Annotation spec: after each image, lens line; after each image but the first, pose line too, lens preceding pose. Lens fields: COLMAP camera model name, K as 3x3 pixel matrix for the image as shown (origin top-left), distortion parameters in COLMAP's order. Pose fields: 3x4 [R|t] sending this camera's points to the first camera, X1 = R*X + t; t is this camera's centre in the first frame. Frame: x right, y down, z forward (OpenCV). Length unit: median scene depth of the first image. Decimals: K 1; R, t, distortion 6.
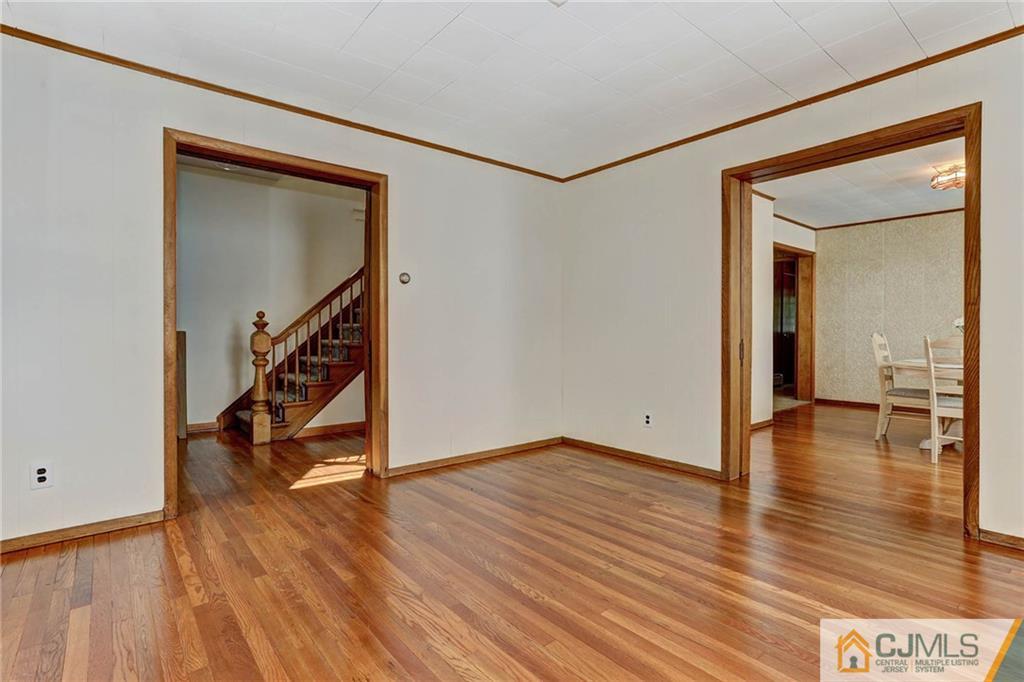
lens RADIAL K [[504.2, 0, 518.0], [0, 504.2, 339.0], [0, 0, 1]] dist [-0.053852, 0.032788]
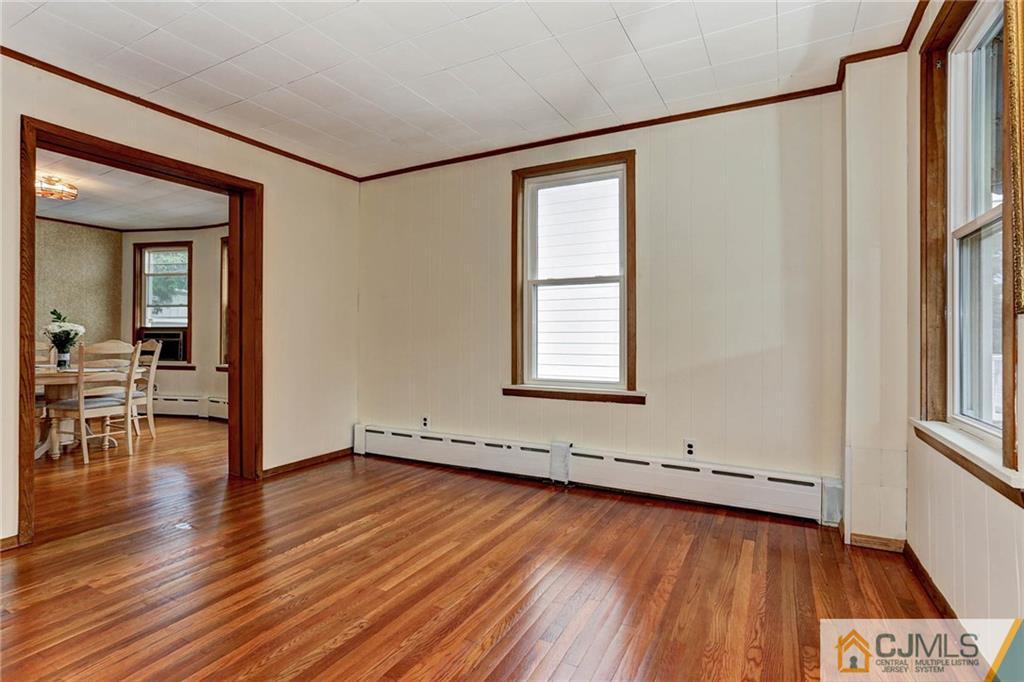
lens RADIAL K [[504.2, 0, 518.0], [0, 504.2, 339.0], [0, 0, 1]] dist [-0.053852, 0.032788]
pose [[-0.388469, -0.000196, 0.921462, -0.863510], [0.013439, 0.999892, 0.005878, -0.013052], [-0.921364, 0.014667, -0.388425, 1.016671]]
